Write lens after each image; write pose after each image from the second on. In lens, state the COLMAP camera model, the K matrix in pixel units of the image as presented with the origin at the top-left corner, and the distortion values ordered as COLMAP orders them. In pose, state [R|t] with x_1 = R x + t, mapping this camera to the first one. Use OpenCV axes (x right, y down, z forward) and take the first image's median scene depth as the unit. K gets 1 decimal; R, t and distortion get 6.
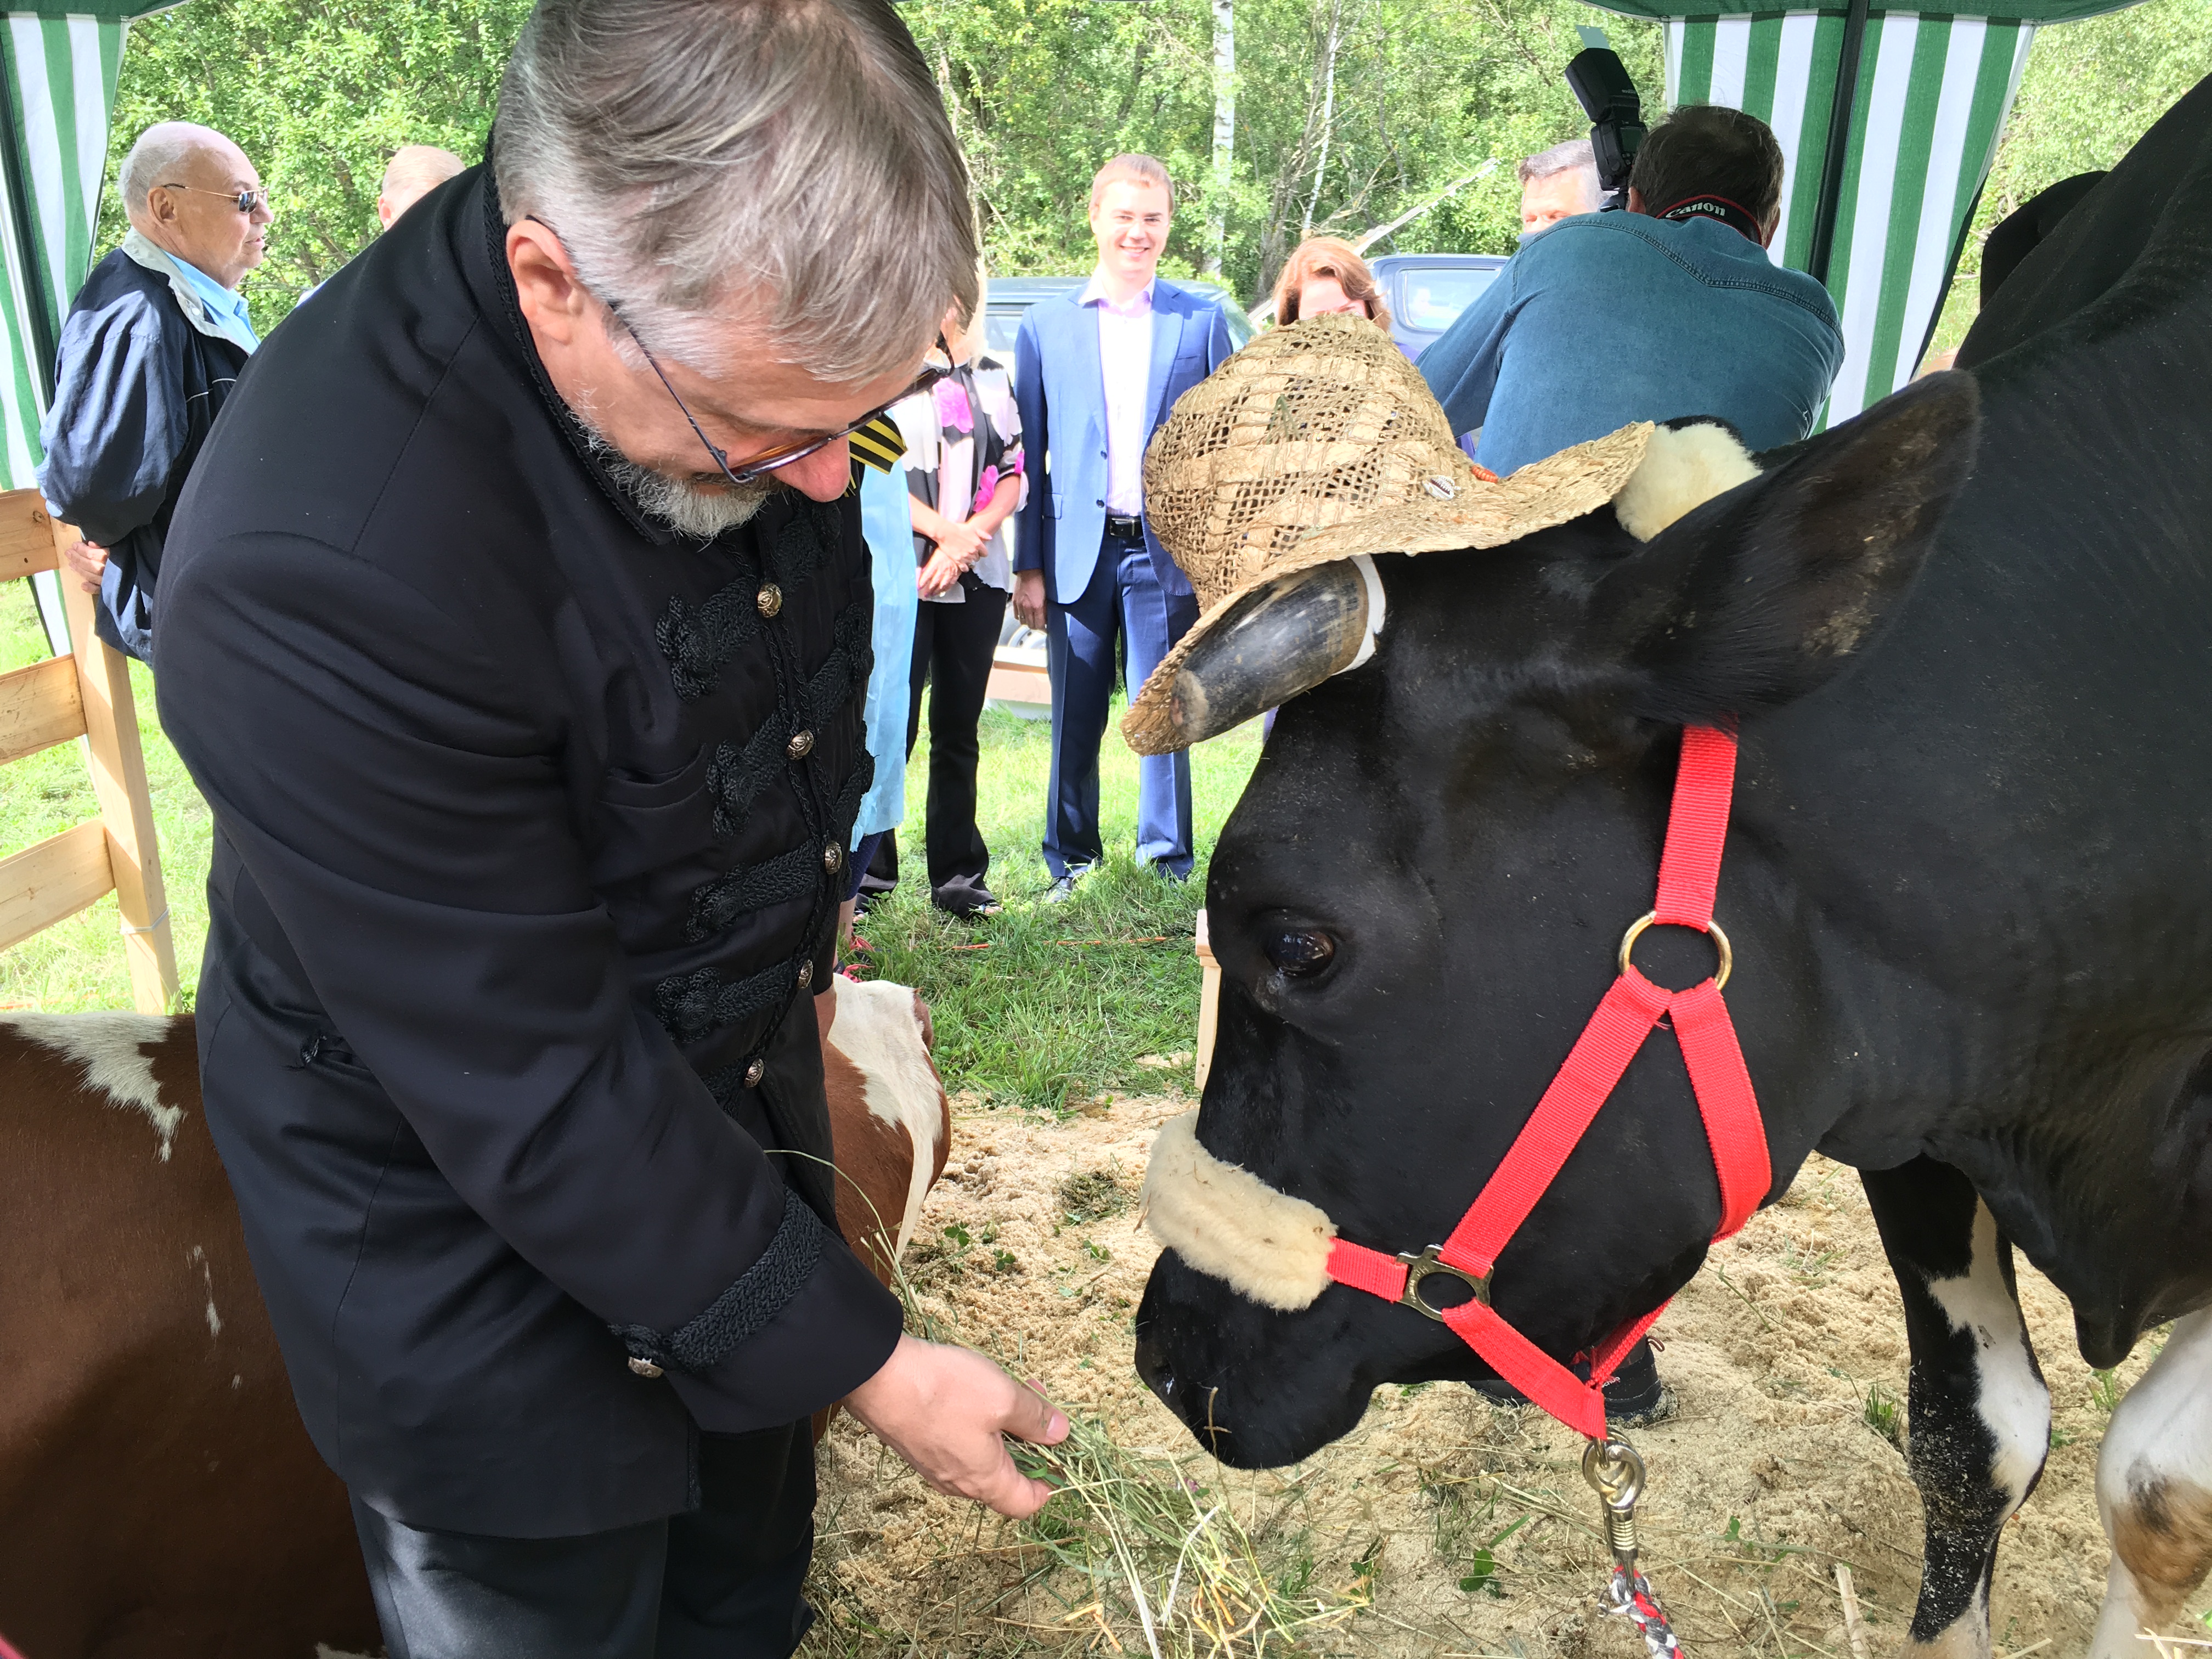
lens RADIAL K [[1877.9, 0, 1073.5], [0, 1877.9, 822.8], [0, 0, 1]] dist [0.055218, -0.060644]
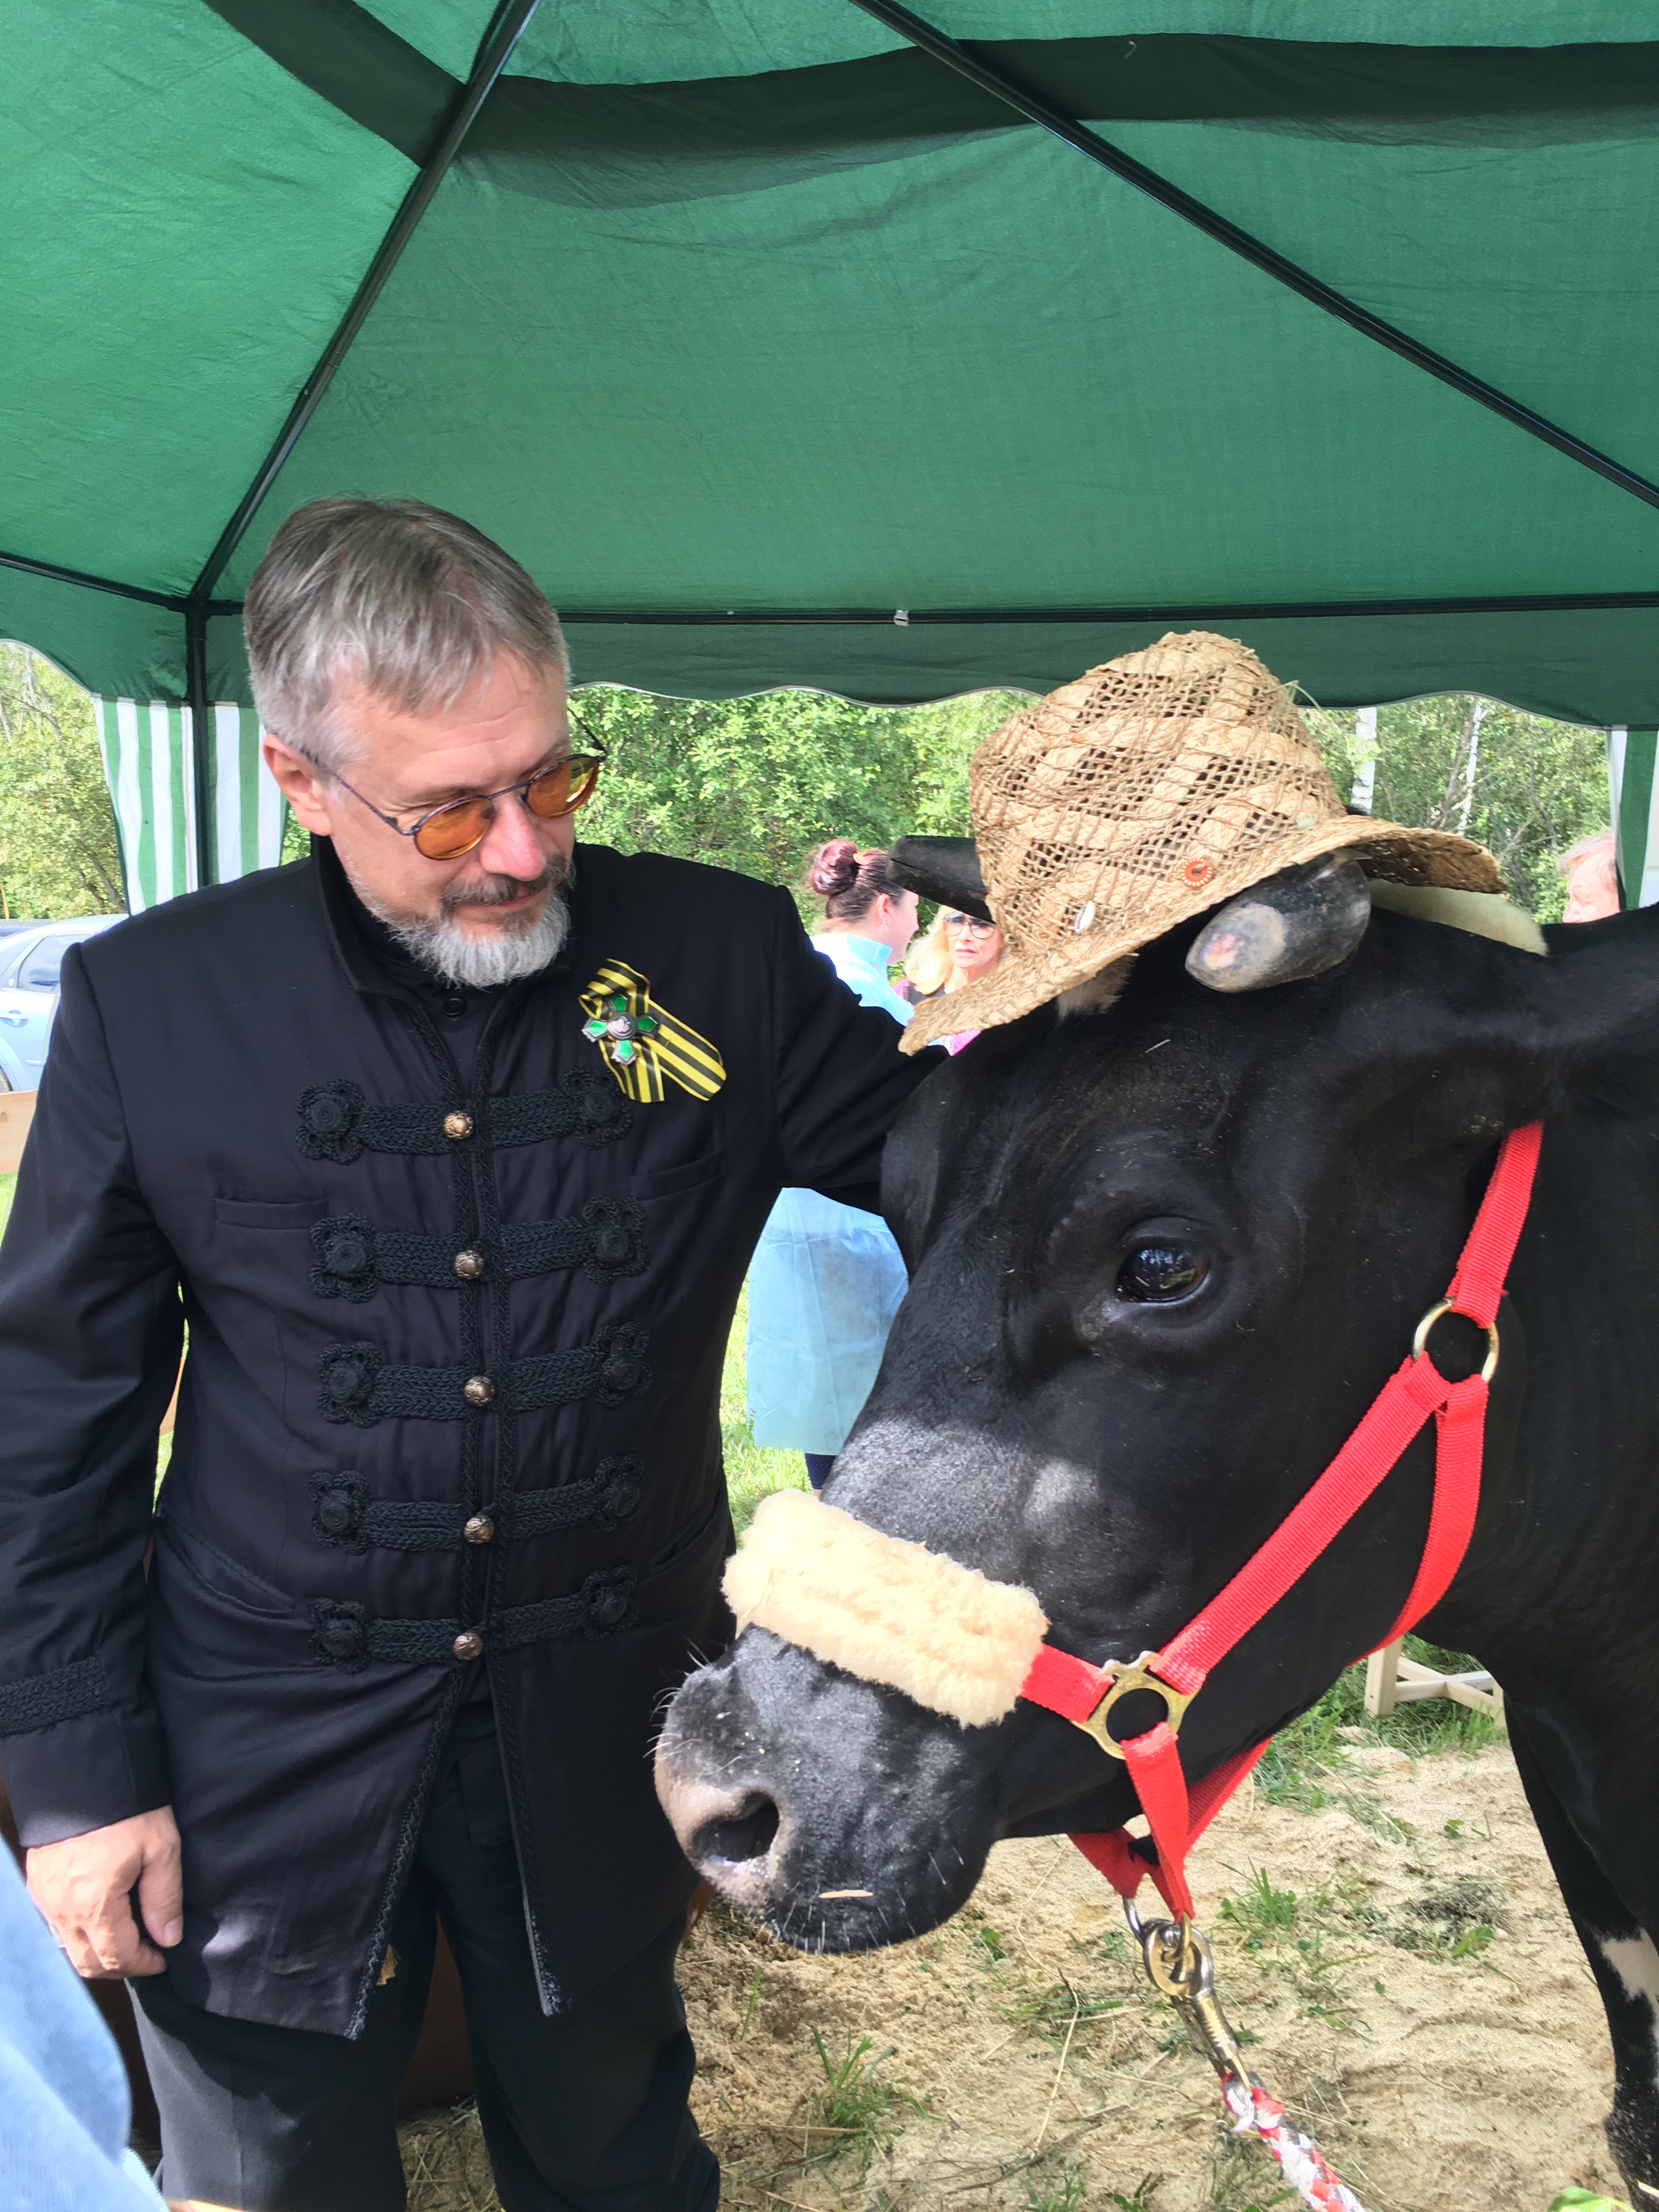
lens RADIAL K [[1877.9, 0, 821.6], [0, 1877.9, 1089.4], [0, 0, 1]] dist [0.055218, -0.060644]
pose [[0.976482, 0.053622, -0.208825, 0.151970], [-0.091980, 0.979621, -0.178559, 0.010157], [0.194994, 0.193567, 0.961514, -0.097745]]
